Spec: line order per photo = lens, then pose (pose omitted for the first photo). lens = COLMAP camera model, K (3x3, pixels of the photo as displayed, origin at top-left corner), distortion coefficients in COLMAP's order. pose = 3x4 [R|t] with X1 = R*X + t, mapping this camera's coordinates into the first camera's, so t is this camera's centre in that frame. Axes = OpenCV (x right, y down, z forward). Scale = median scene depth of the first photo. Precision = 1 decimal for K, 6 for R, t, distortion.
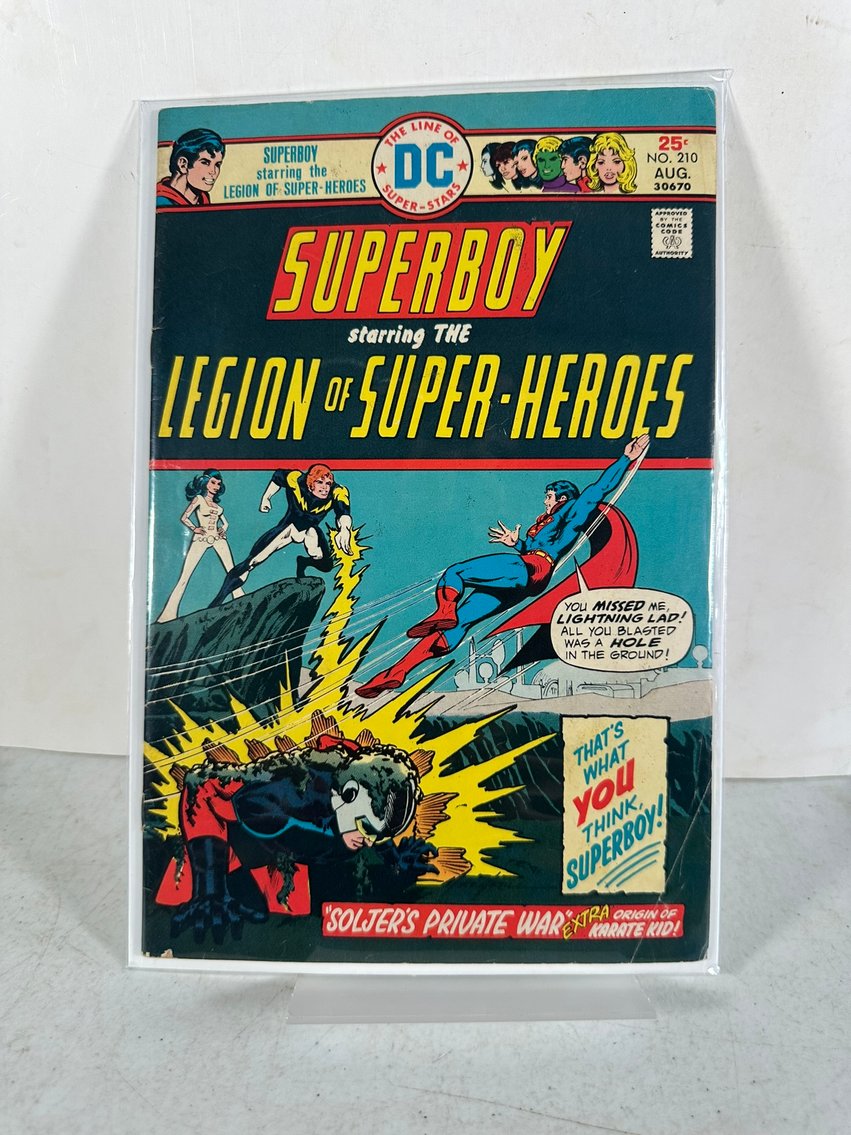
lens RADIAL K [[839.7, 0, 430.8], [0, 839.7, 562.4], [0, 0, 1]] dist [-0.044504, 0.000935]
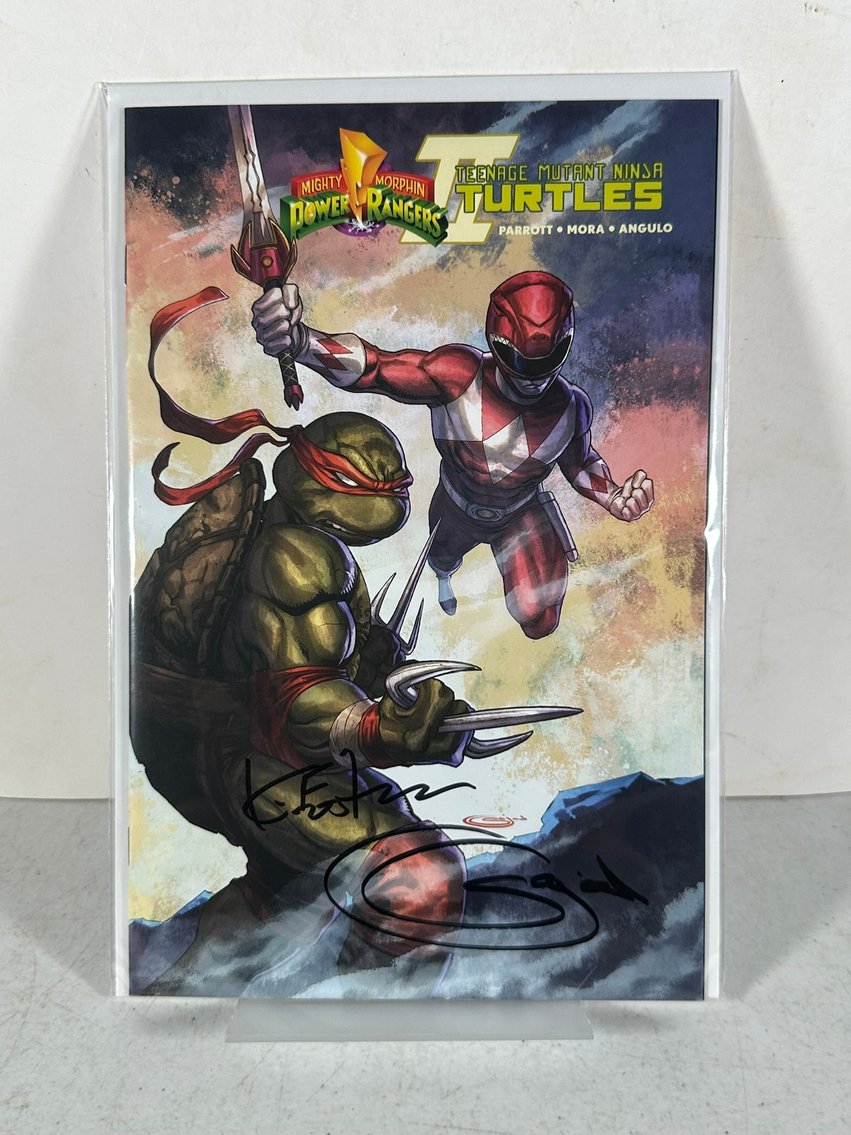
lens RADIAL K [[1101.4, 0, 426.8], [0, 1101.4, 568.7], [0, 0, 1]] dist [-0.047539, -0.004073]
pose [[0.999107, -0.030060, 0.029698, -0.034629], [0.028719, 0.998591, 0.044617, -0.087923], [-0.030997, -0.043724, 0.998563, -0.272443]]
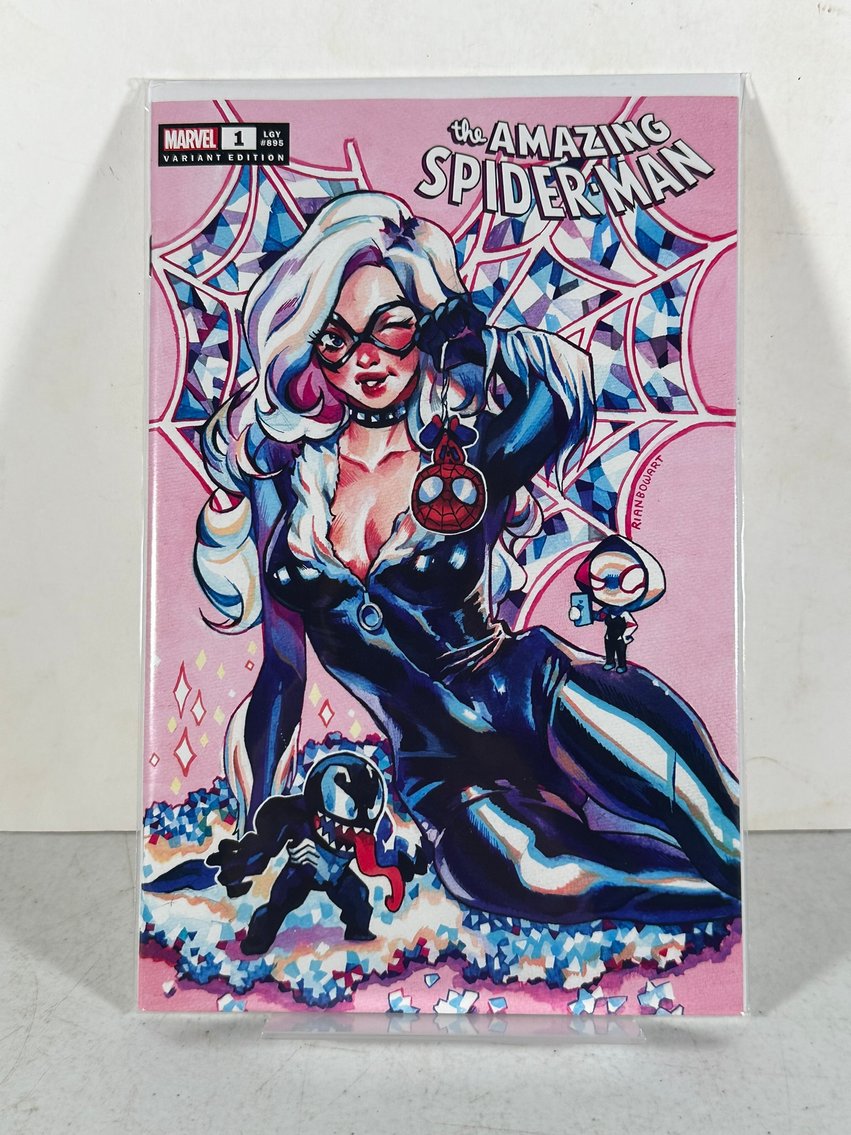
lens RADIAL K [[1315.1, 0, 422.7], [0, 1315.1, 568.6], [0, 0, 1]] dist [0.072211, -0.281868]
pose [[0.999249, -0.029221, 0.025449, -0.071398], [0.030461, 0.998295, -0.049796, 0.066528], [-0.023950, 0.050534, 0.998435, -0.533705]]
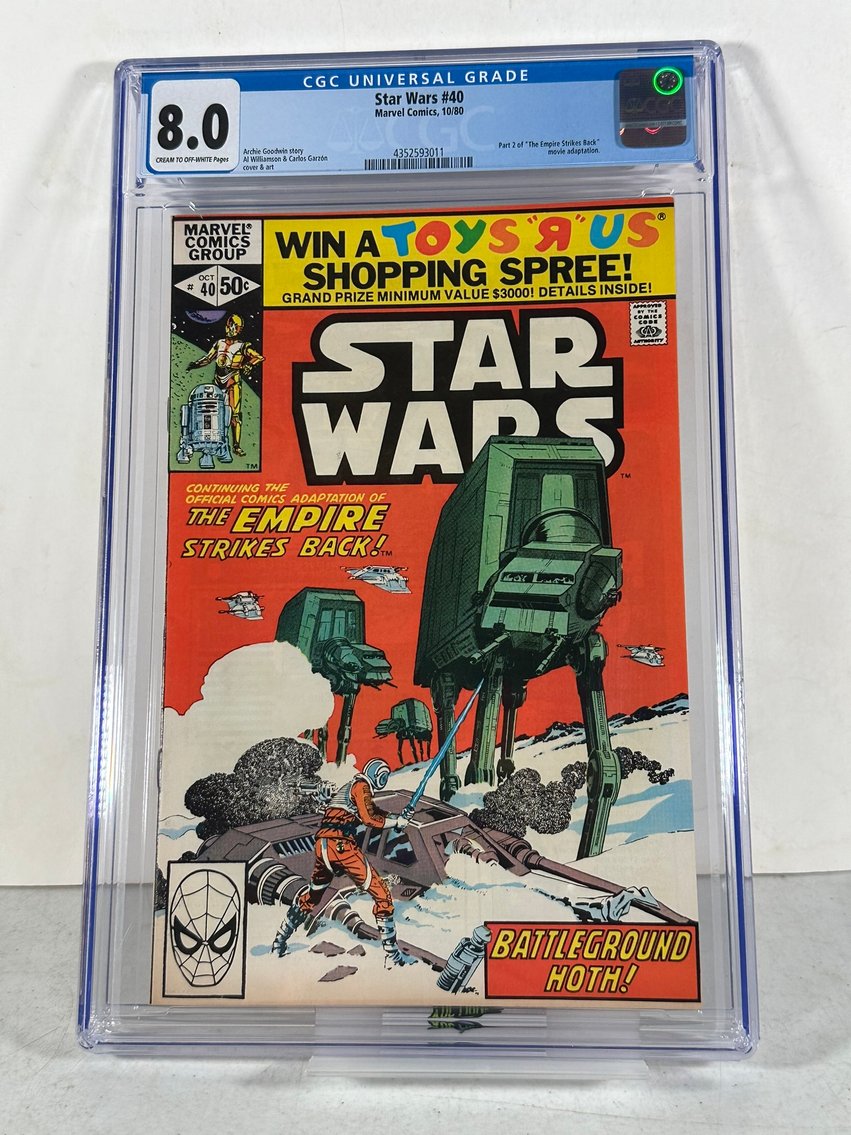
lens RADIAL K [[1384.0, 0, 426.5], [0, 1384.0, 564.7], [0, 0, 1]] dist [0.123557, -0.459989]
pose [[0.999341, -0.035247, 0.008651, -0.013325], [0.036161, 0.987309, -0.154640, 0.209688], [-0.003090, 0.154851, 0.987933, -0.929704]]
